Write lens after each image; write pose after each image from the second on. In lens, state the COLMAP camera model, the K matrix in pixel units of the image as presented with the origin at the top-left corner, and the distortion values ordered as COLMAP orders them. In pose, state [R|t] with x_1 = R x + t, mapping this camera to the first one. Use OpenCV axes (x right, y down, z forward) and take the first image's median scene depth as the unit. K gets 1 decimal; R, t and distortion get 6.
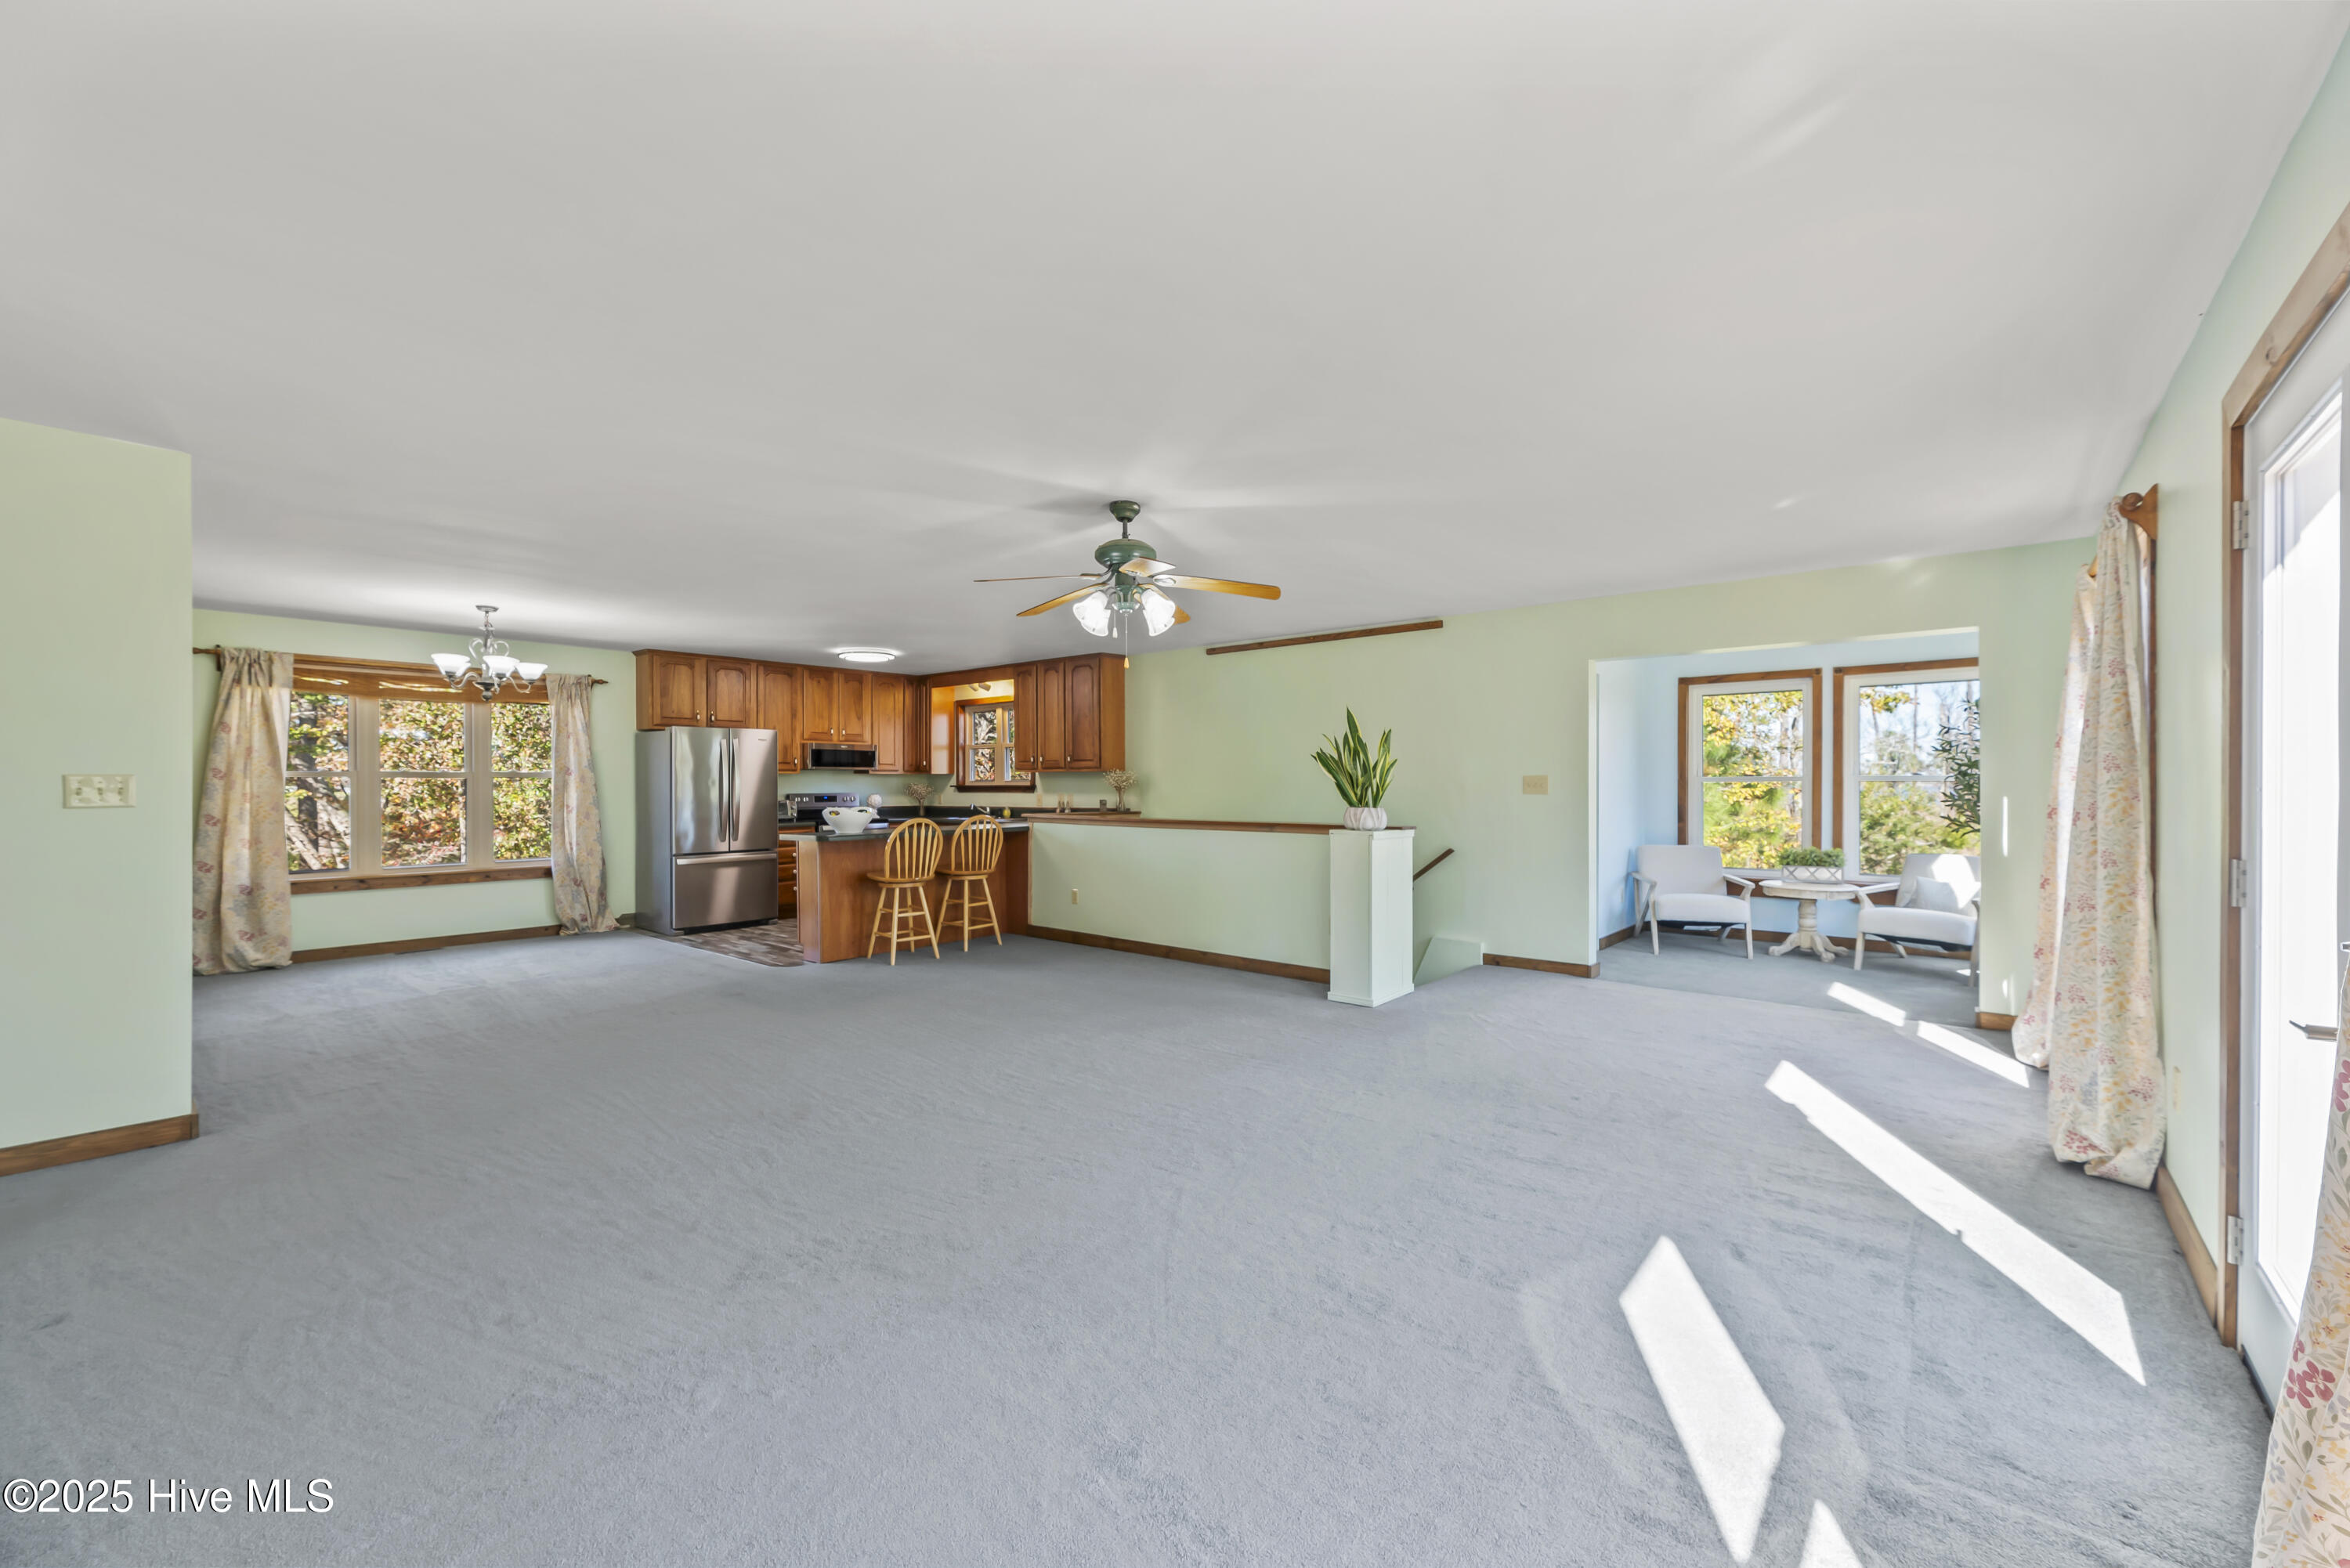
lens RADIAL K [[939.3, 0, 1169.2], [0, 939.3, 794.7], [0, 0, 1]] dist [0.003560, 0.000036]
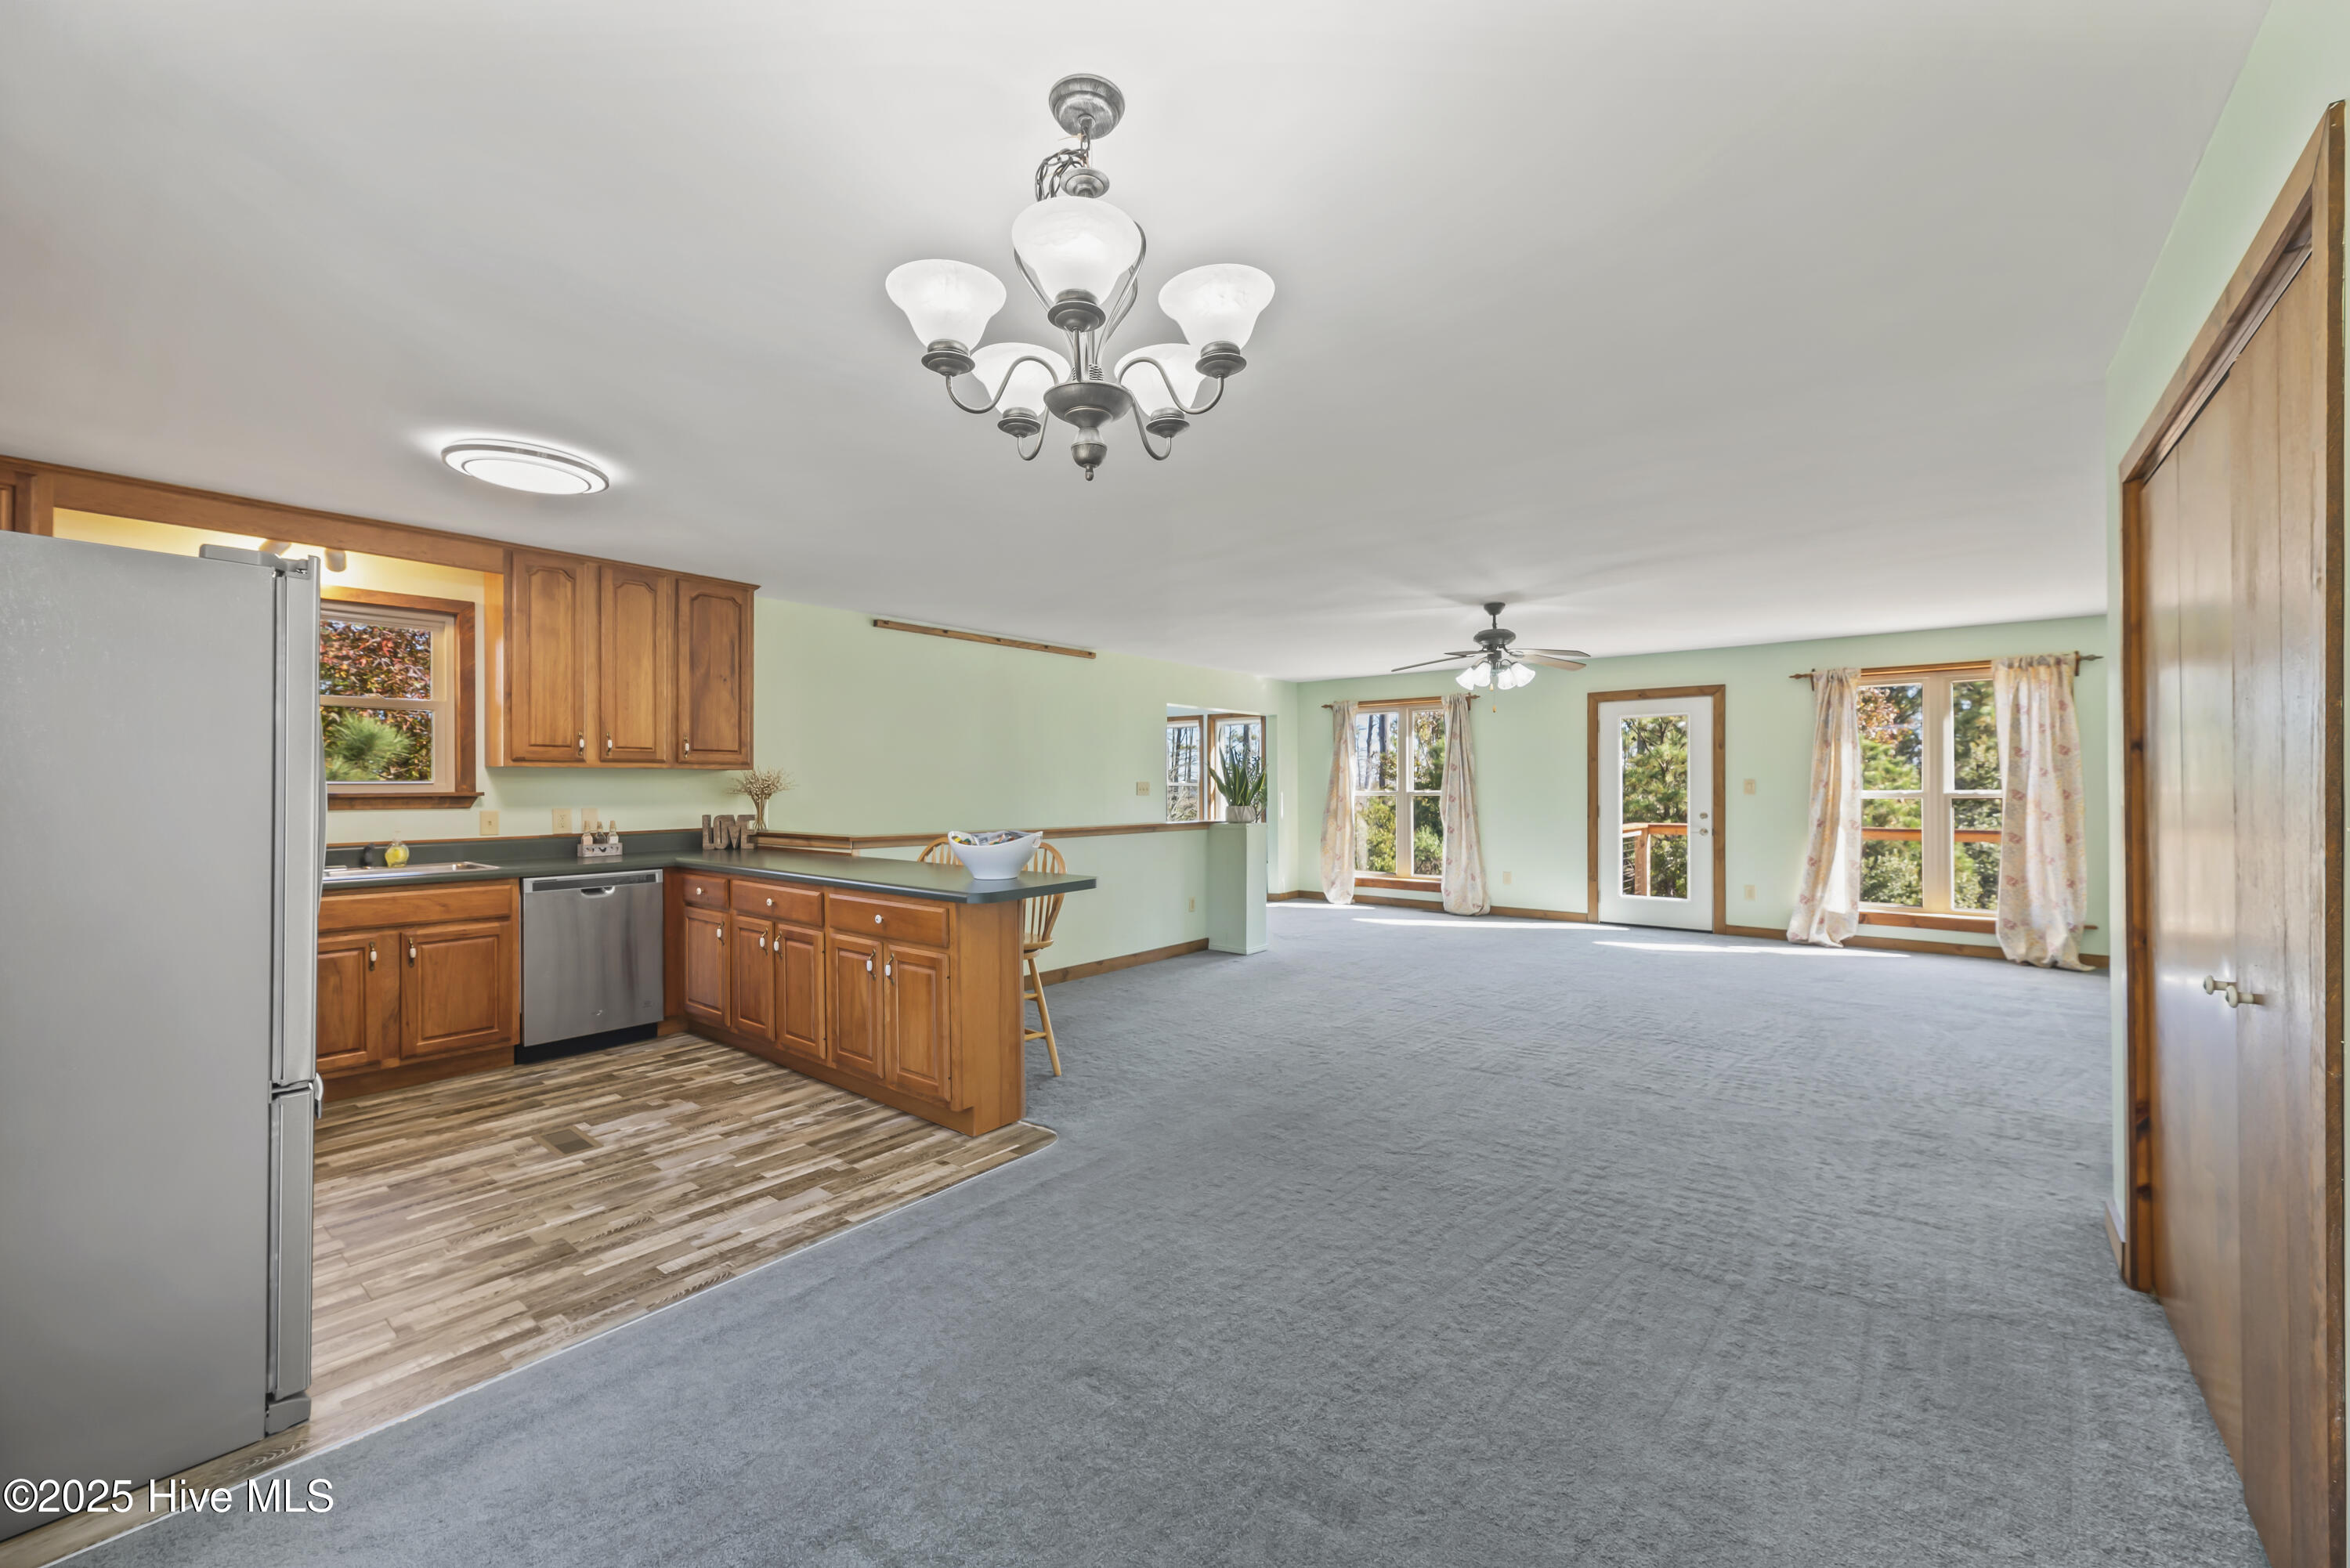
lens RADIAL K [[939.3, 0, 1195.4], [0, 939.3, 781.3], [0, 0, 1]] dist [0.003560, 0.000036]
pose [[-0.037699, 0.008118, 0.999256, -0.653317], [0.015082, 0.999858, -0.007554, -0.006354], [-0.999175, 0.014786, -0.037816, 0.651667]]
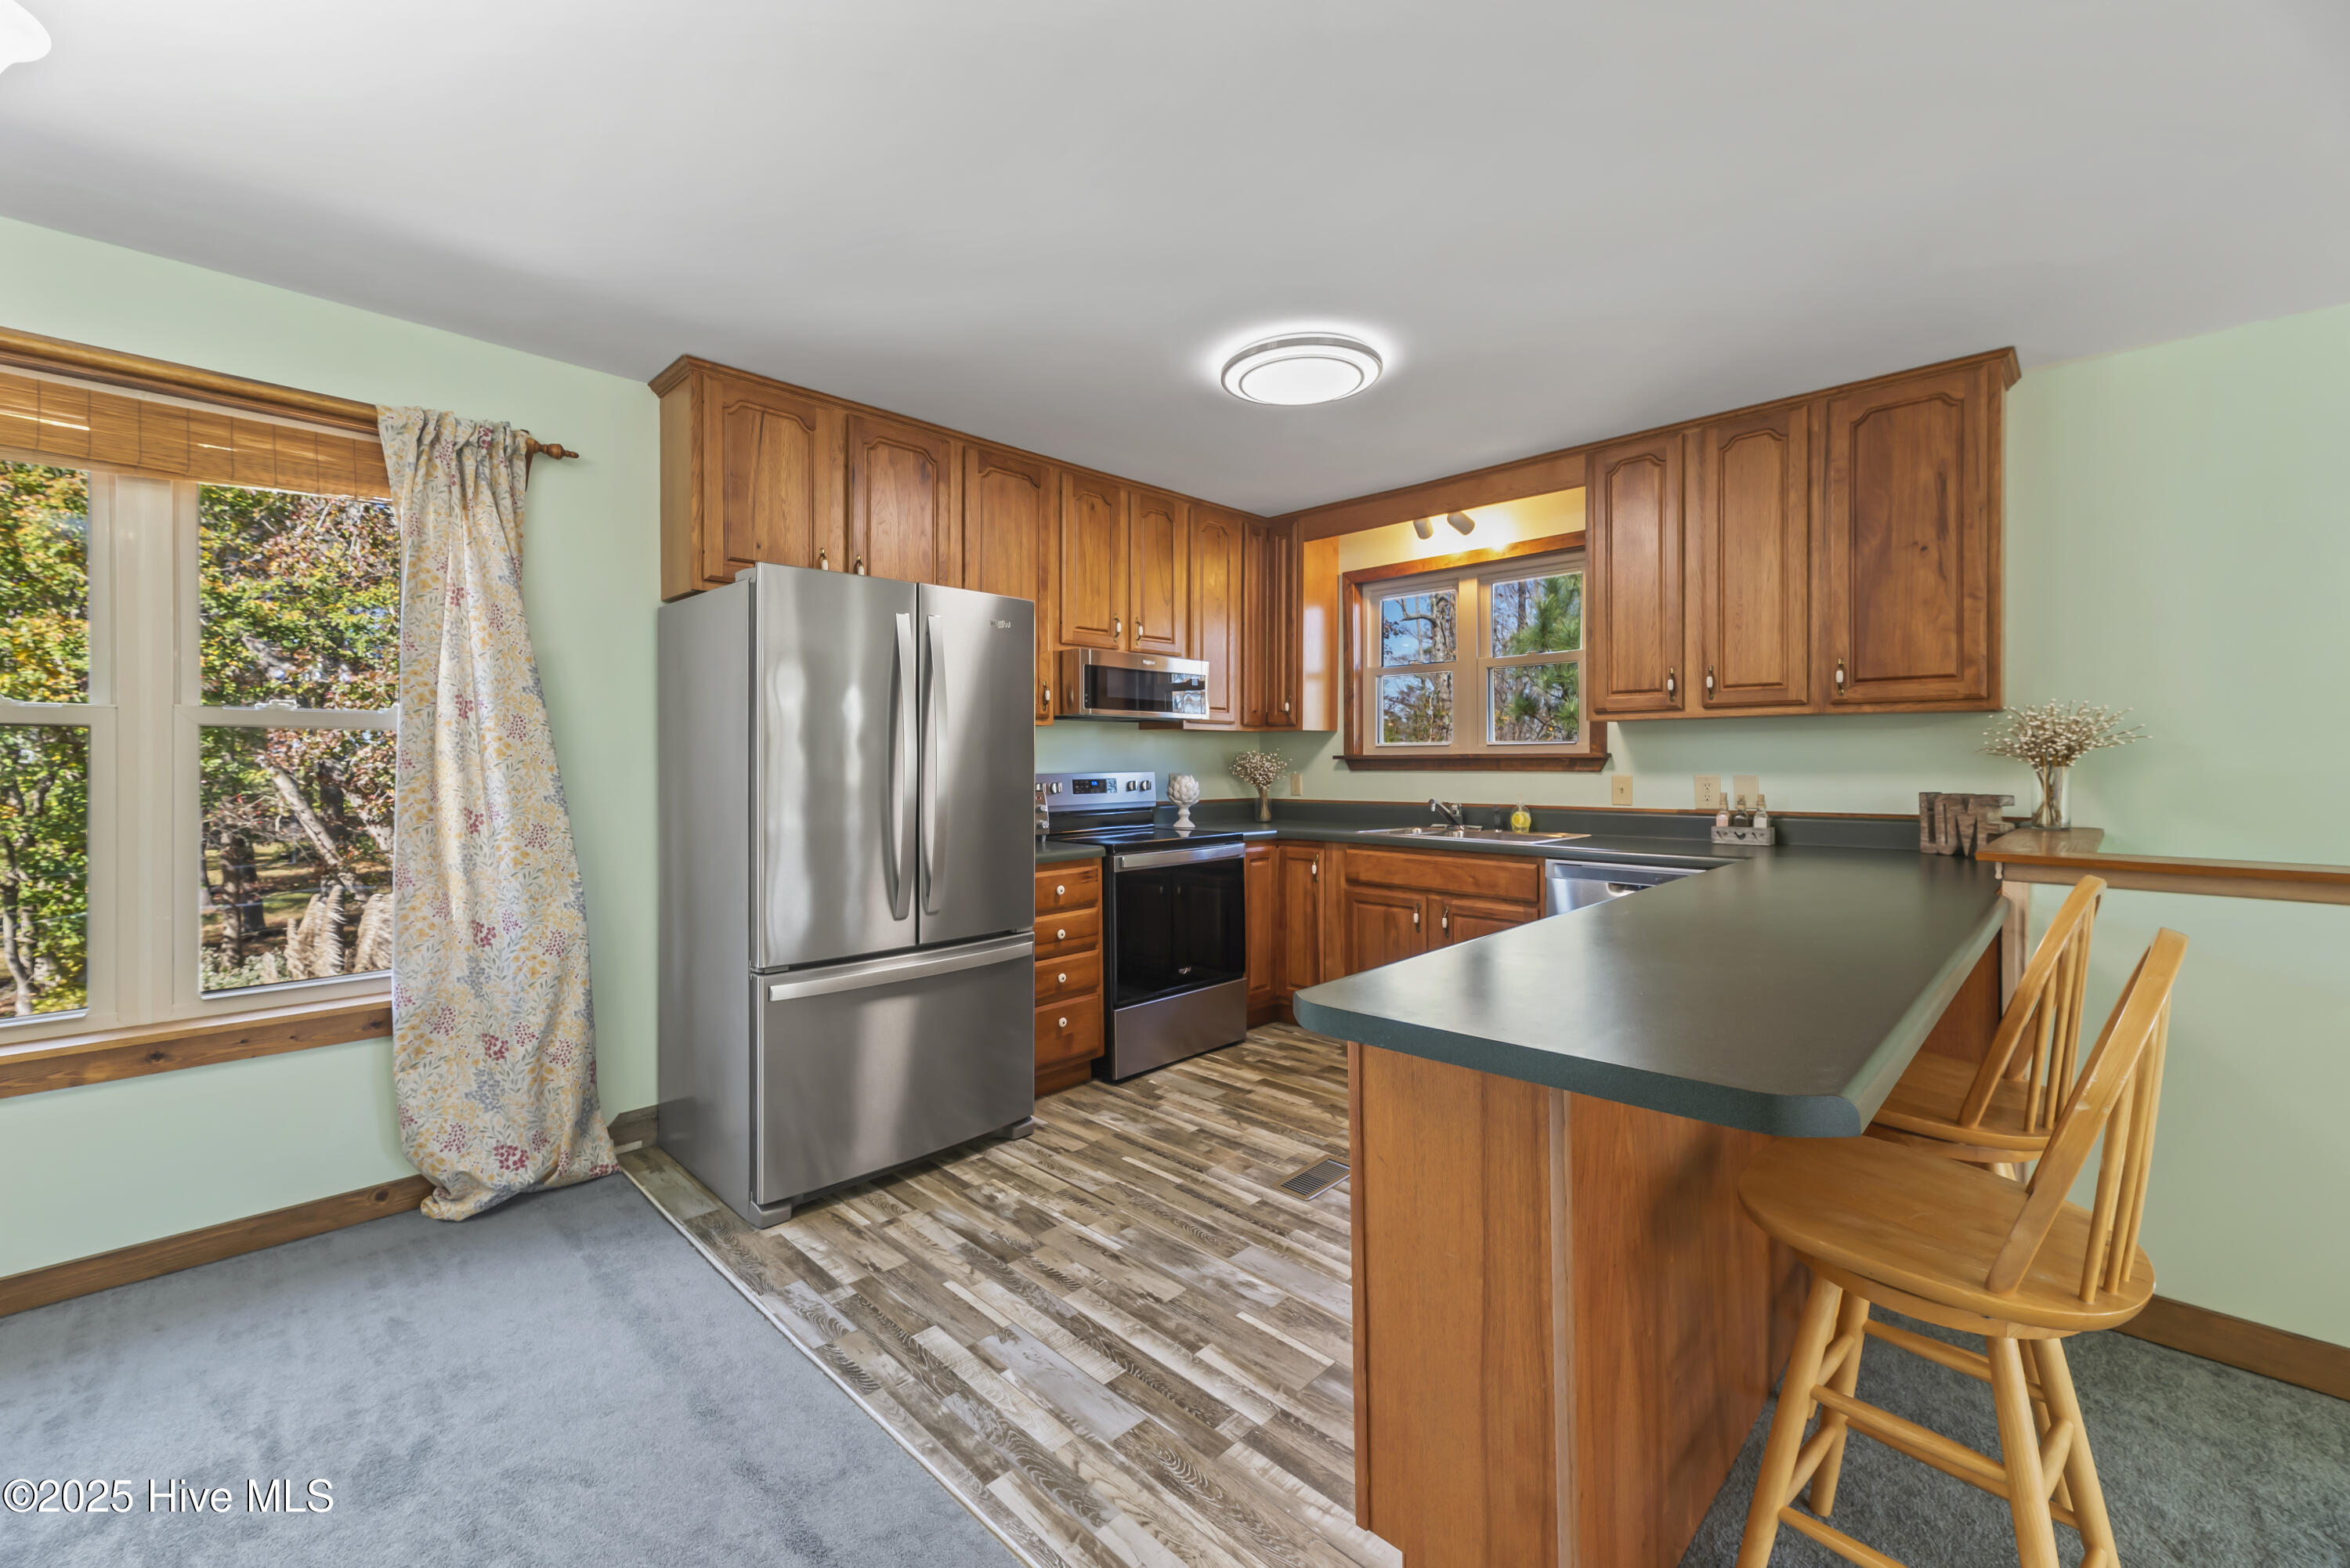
lens RADIAL K [[939.3, 0, 1162.8], [0, 939.3, 772.5], [0, 0, 1]] dist [0.003560, 0.000036]
pose [[0.996930, -0.000307, -0.078293, -0.307274], [0.000156, 0.999998, -0.001933, -0.000941], [0.078293, 0.001915, 0.996929, 0.581983]]
